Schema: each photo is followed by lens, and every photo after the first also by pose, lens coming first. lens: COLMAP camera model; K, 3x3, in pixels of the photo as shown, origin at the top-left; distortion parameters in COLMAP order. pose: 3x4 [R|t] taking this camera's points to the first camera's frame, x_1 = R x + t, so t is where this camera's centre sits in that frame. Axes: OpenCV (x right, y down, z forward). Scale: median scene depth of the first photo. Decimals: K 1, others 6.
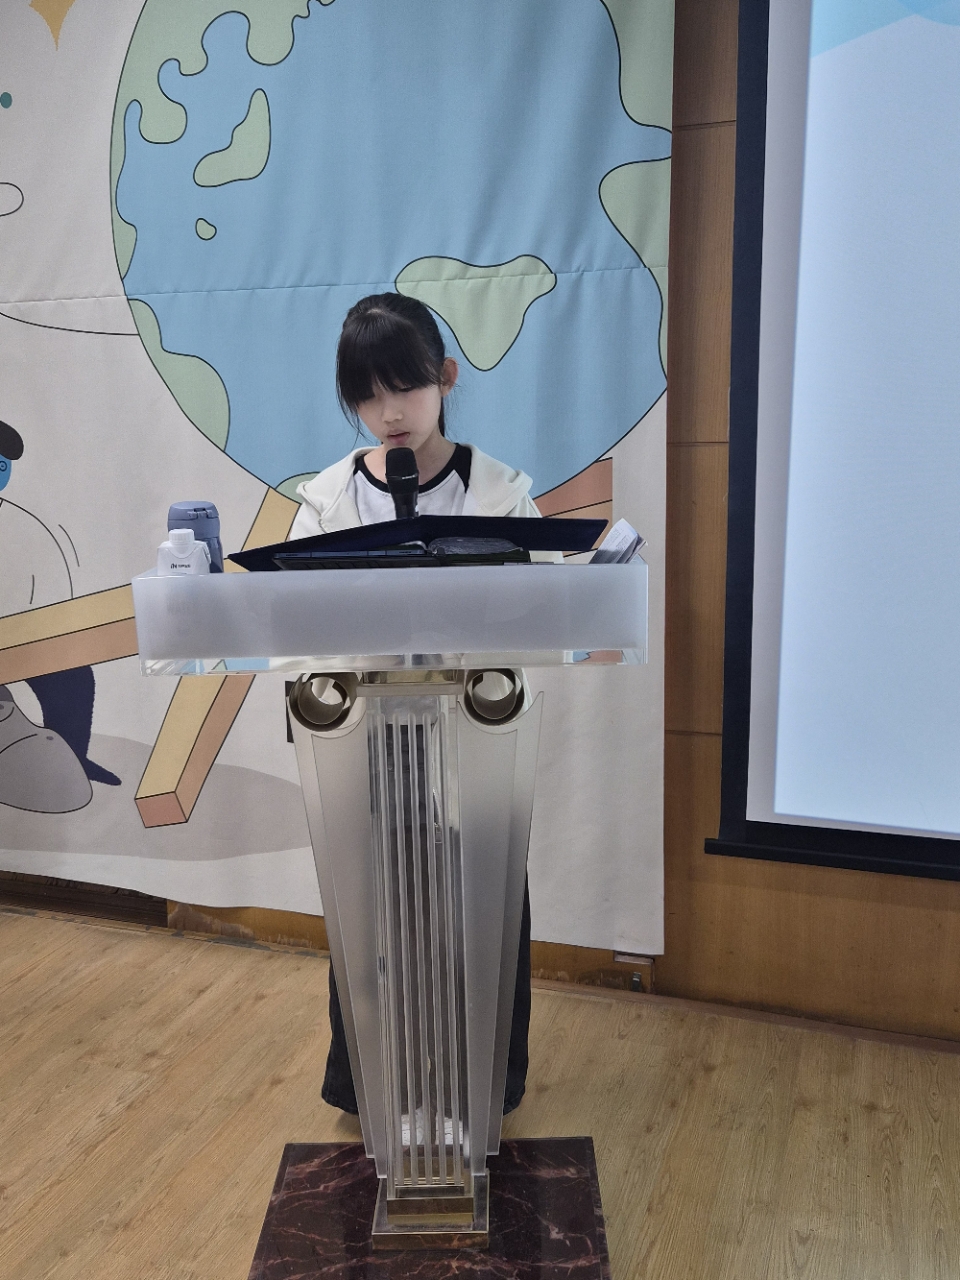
lens RADIAL K [[1191.7, 0, 477.7], [0, 1191.7, 637.8], [0, 0, 1]] dist [0.039606, 0.000000]
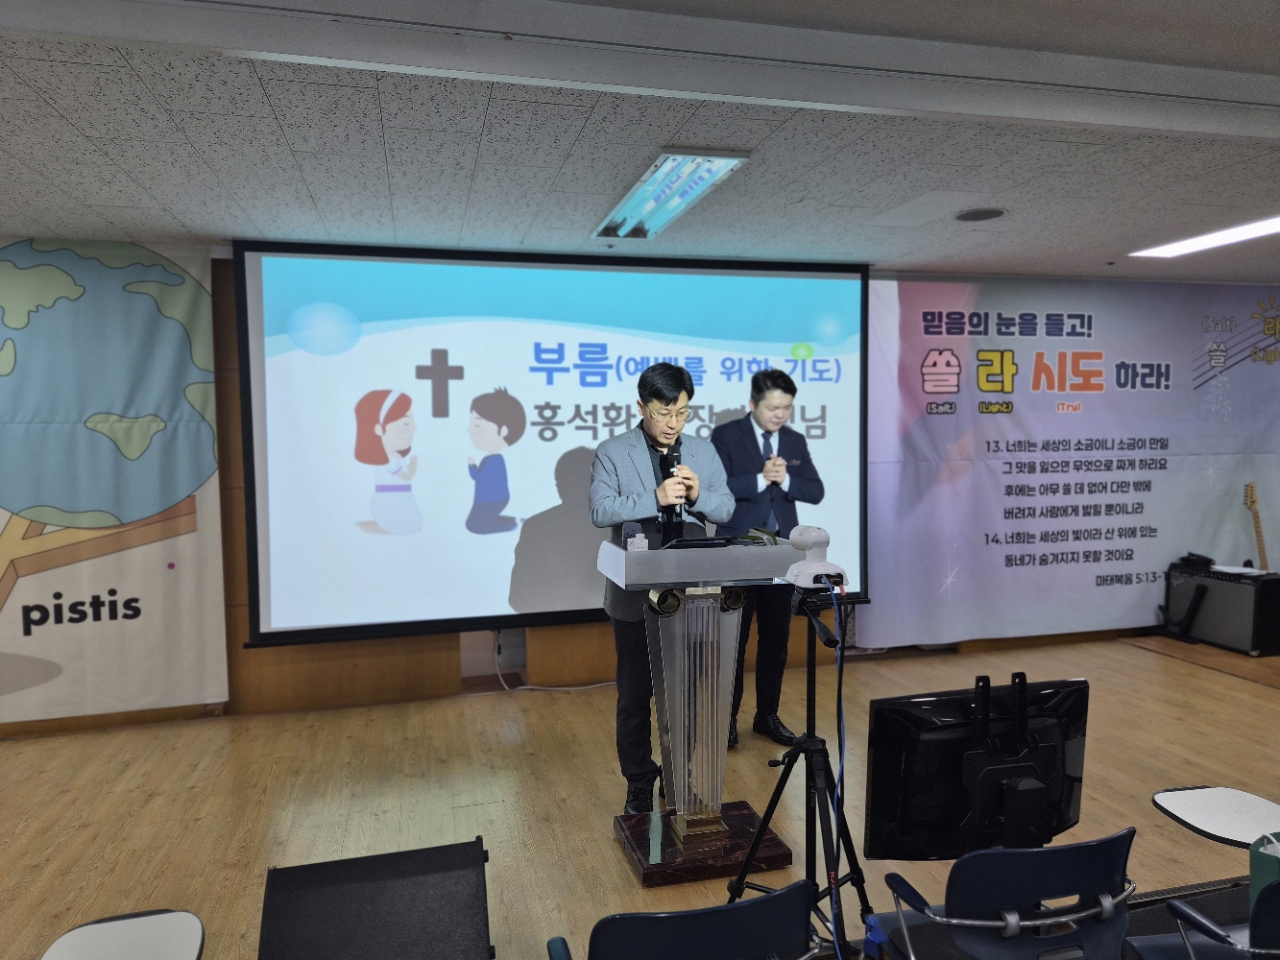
lens RADIAL K [[850.7, 0, 635.7], [0, 850.7, 484.7], [0, 0, 1]] dist [0.055176, -0.044137]
pose [[0.835104, -0.028203, 0.549369, -0.102465], [0.100658, 0.989658, -0.102206, 0.100119], [-0.540804, 0.140651, 0.829306, -0.959963]]
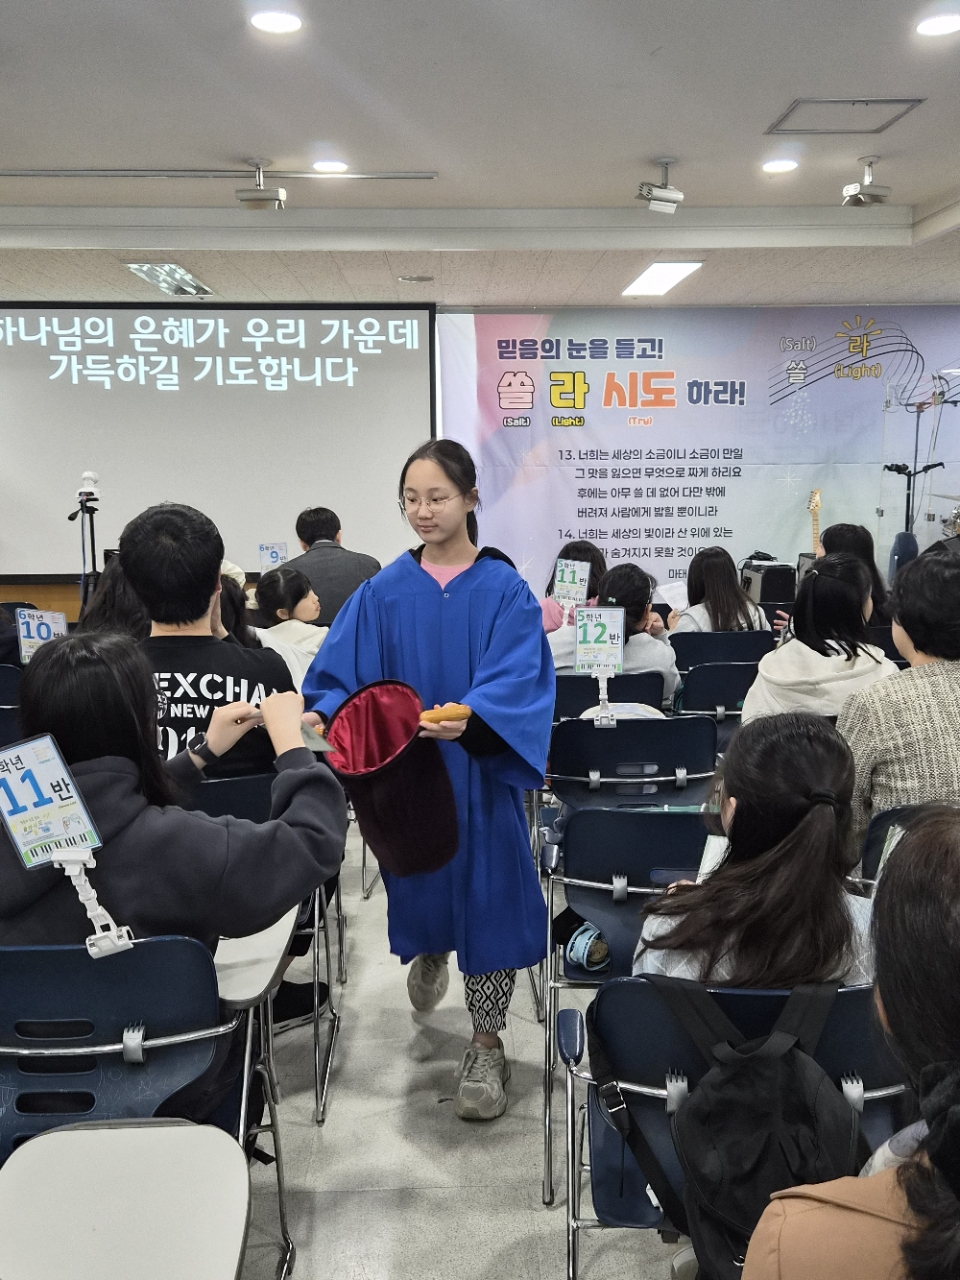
lens RADIAL K [[1191.7, 0, 478.1], [0, 1191.7, 666.4], [0, 0, 1]] dist [0.039606, 0.000000]
pose [[0.933915, -0.045799, 0.354549, 0.314215], [0.058050, 0.998025, -0.023991, 0.588327], [-0.352751, 0.042987, 0.934729, -2.930451]]
